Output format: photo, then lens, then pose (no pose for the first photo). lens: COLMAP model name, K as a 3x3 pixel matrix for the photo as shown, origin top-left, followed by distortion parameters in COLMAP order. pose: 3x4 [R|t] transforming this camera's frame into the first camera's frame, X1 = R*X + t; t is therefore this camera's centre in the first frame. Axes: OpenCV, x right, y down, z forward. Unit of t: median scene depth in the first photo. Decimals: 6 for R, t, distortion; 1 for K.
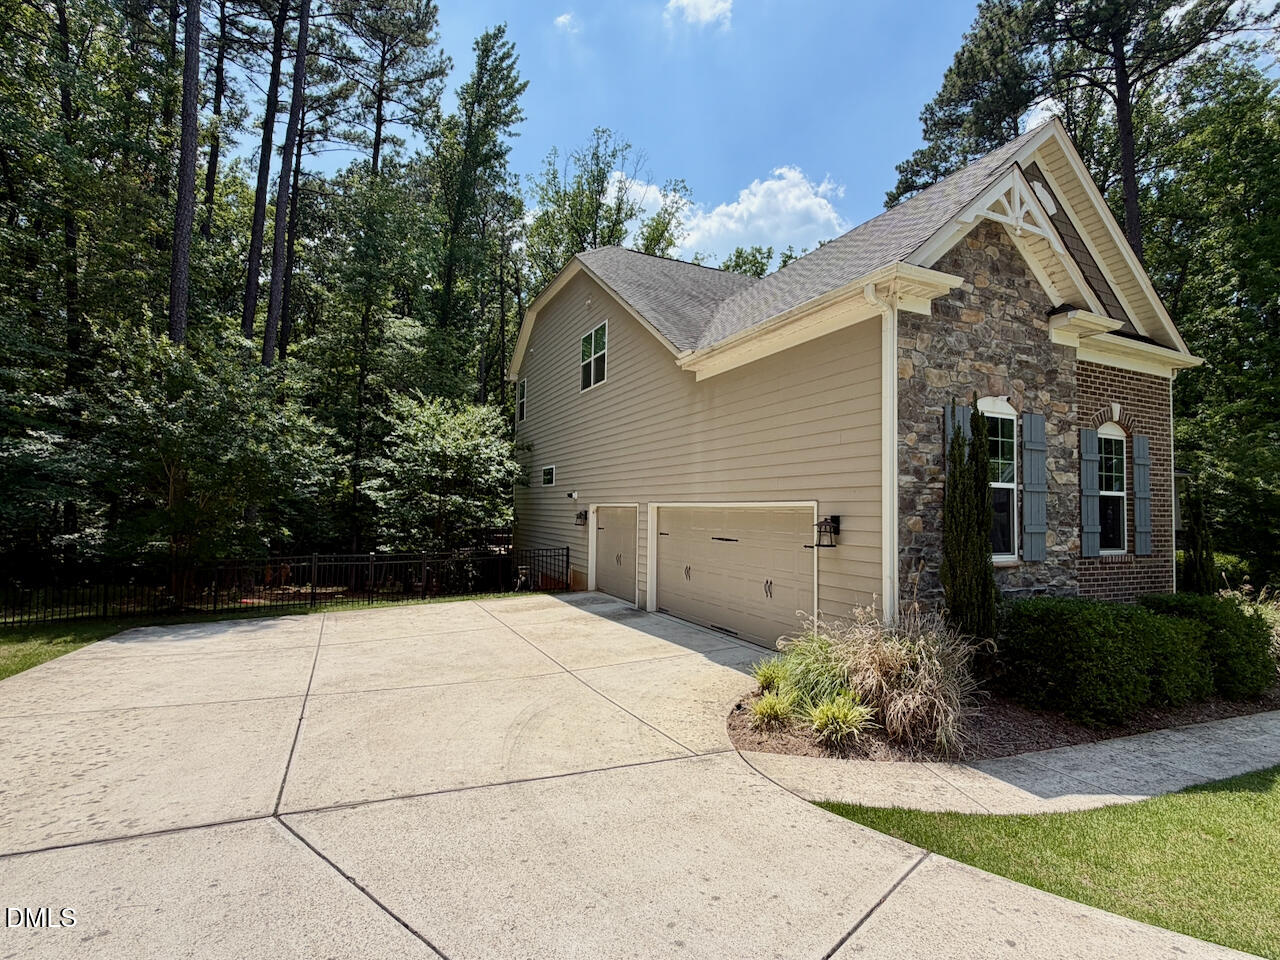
lens RADIAL K [[602.4, 0, 643.8], [0, 602.4, 483.3], [0, 0, 1]] dist [-0.000145, 0.000021]
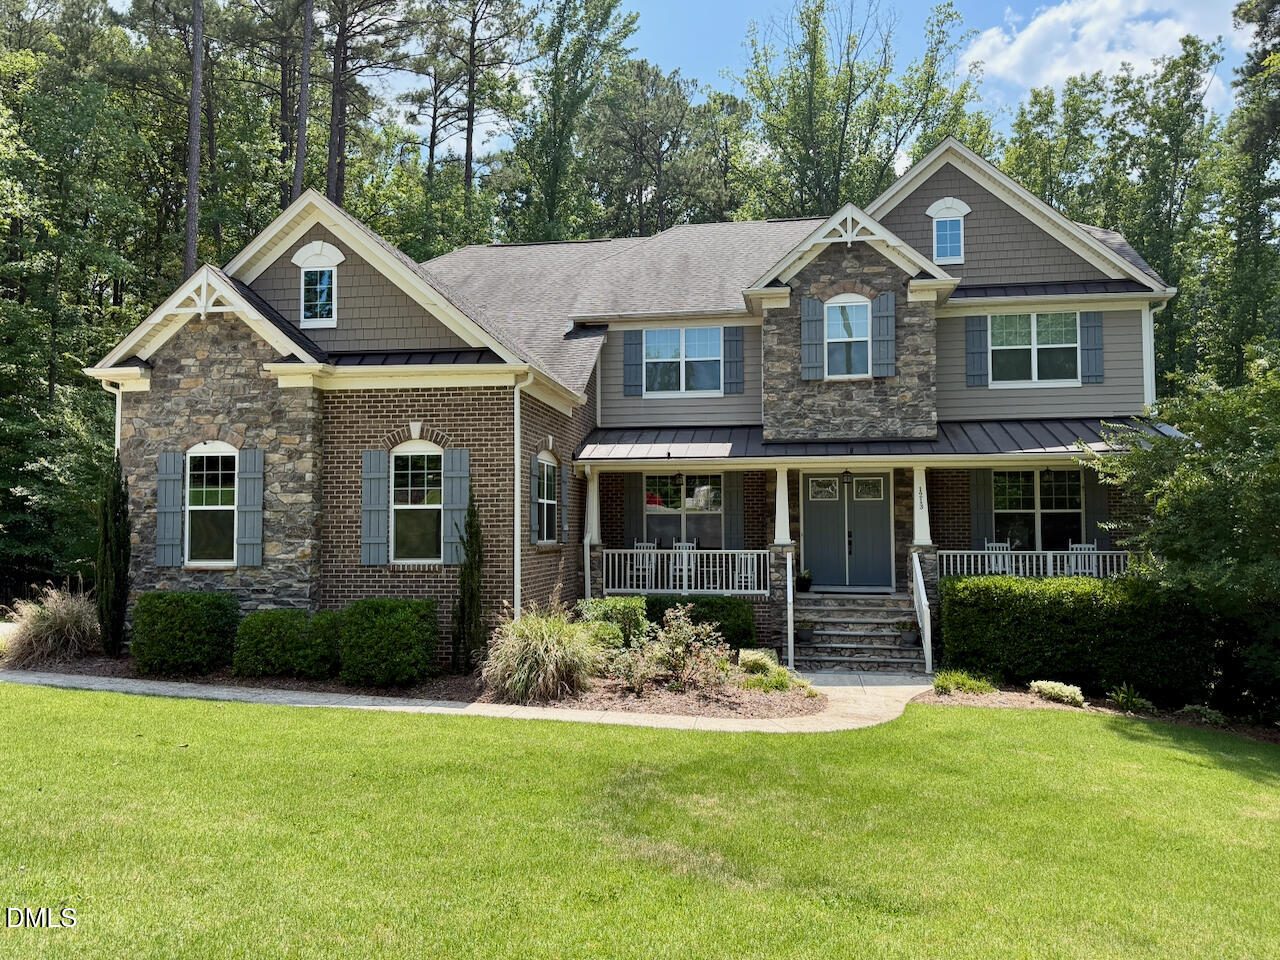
lens RADIAL K [[957.3, 0, 640.0], [0, 957.3, 480.0], [0, 0, 1]] dist [0.037667, -0.002367]
pose [[0.827571, -0.049163, -0.559203, 2.429601], [0.044900, 0.998763, -0.021360, 0.027988], [0.559562, -0.007431, 0.828755, -0.211934]]
